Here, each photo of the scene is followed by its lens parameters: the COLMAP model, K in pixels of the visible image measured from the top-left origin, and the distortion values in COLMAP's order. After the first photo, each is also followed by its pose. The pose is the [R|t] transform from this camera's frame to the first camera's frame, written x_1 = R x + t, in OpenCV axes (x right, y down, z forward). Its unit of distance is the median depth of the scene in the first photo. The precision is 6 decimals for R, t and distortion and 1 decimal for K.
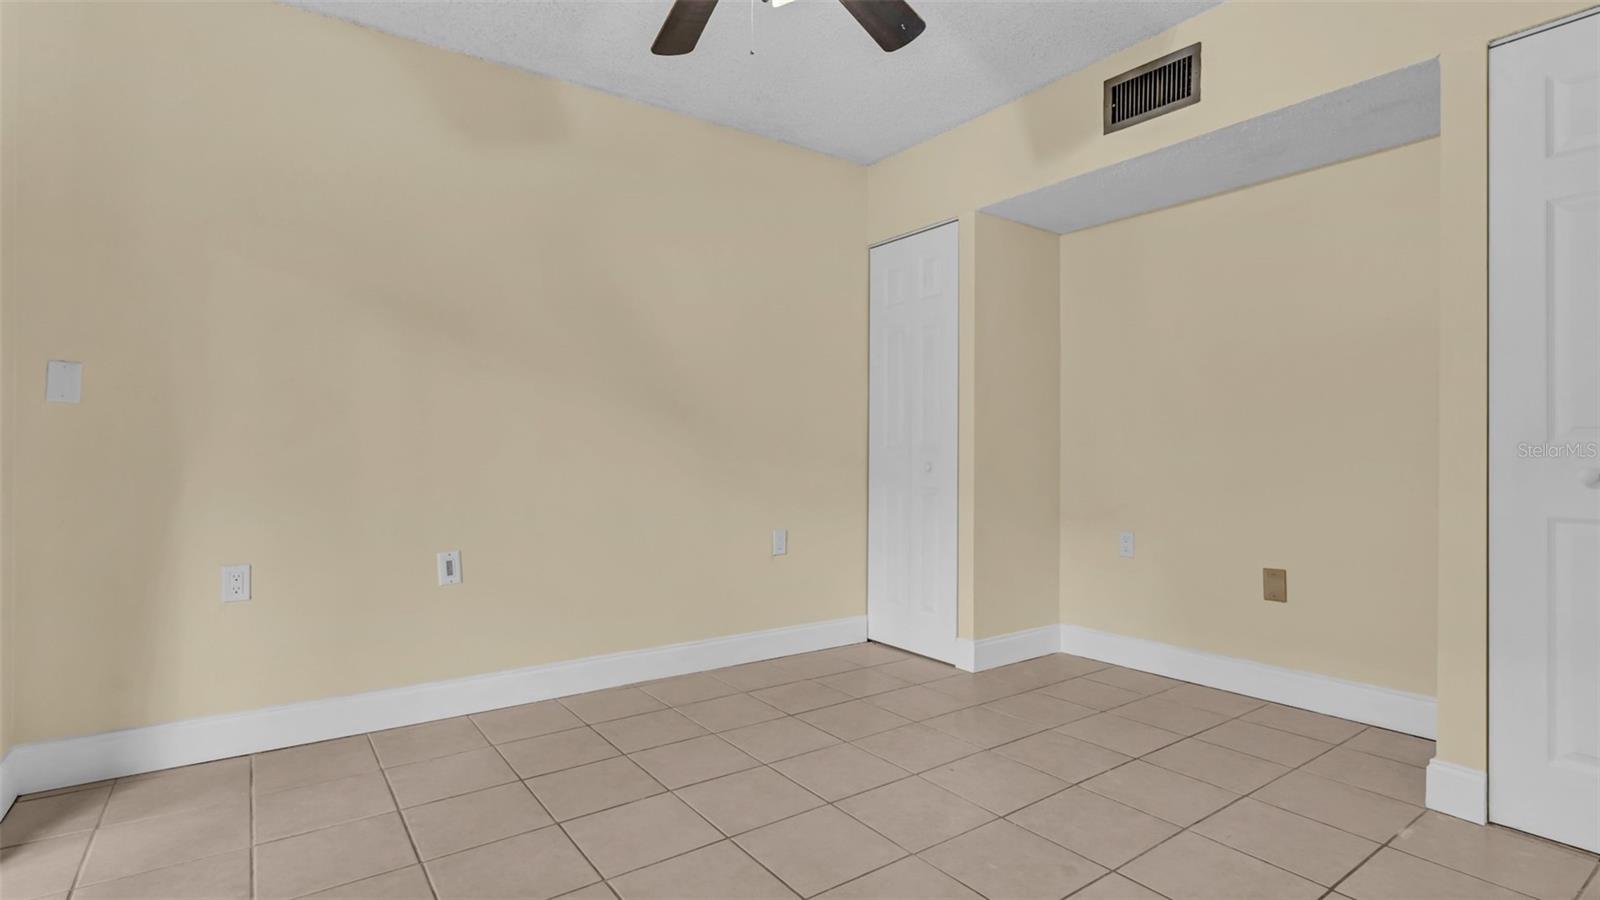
lens RADIAL K [[738.3, 0, 804.4], [0, 738.3, 446.0], [0, 0, 1]] dist [-0.005717, 0.002166]
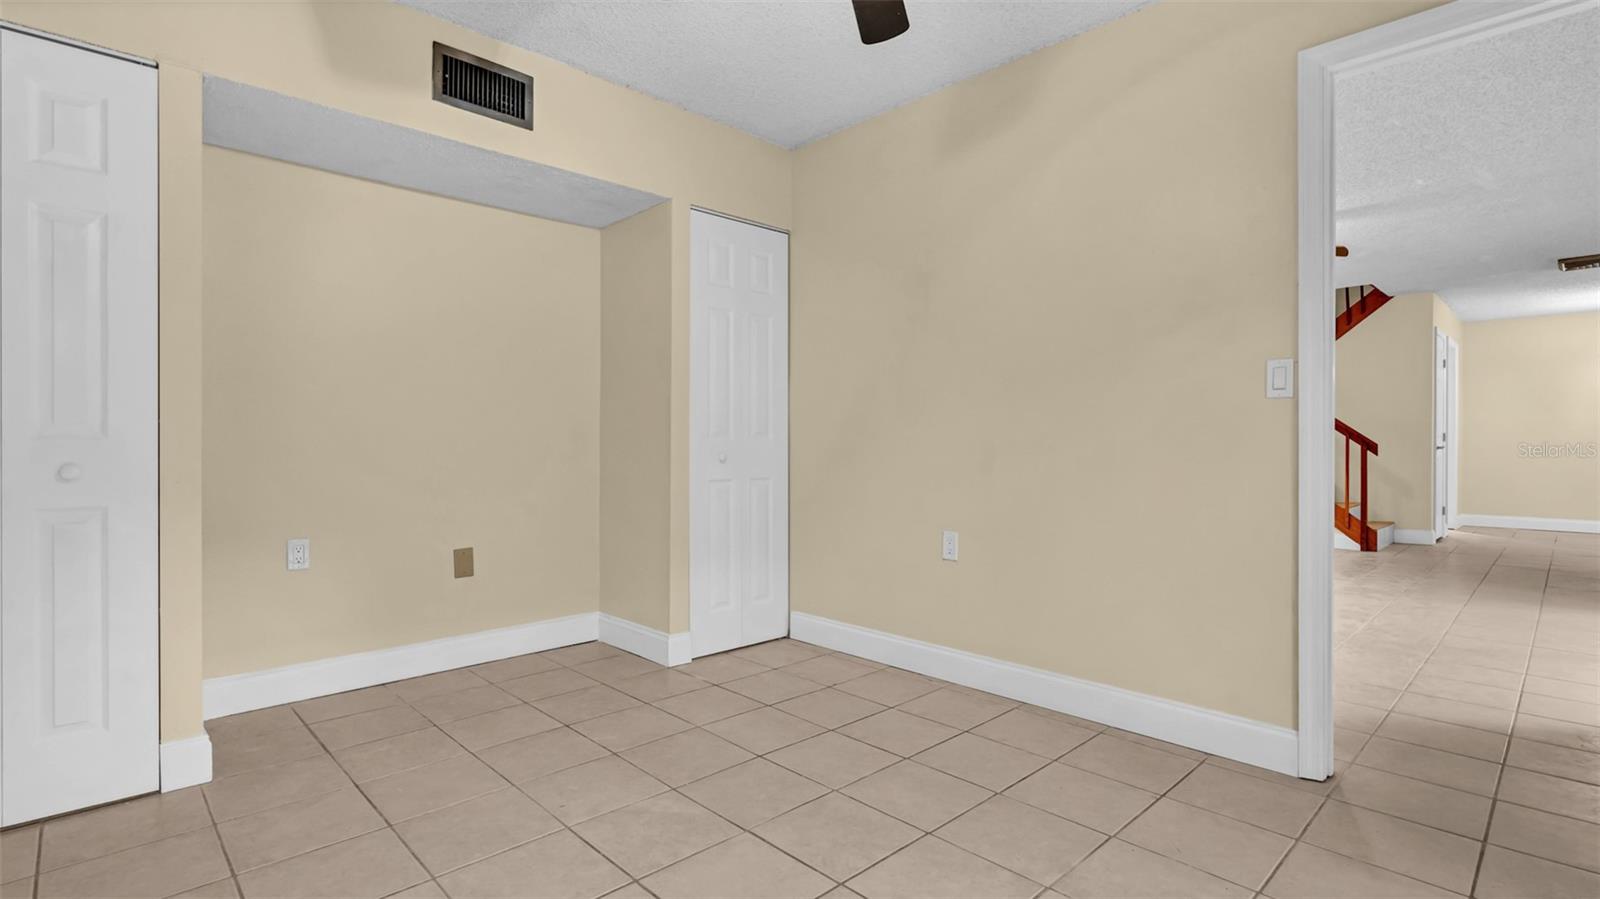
lens RADIAL K [[738.3, 0, 797.7], [0, 738.3, 449.0], [0, 0, 1]] dist [-0.005717, 0.002166]
pose [[-0.098862, -0.009836, 0.995053, -0.555069], [-0.009838, 0.999912, 0.008907, -0.000256], [-0.995053, -0.008909, -0.098950, 0.637573]]
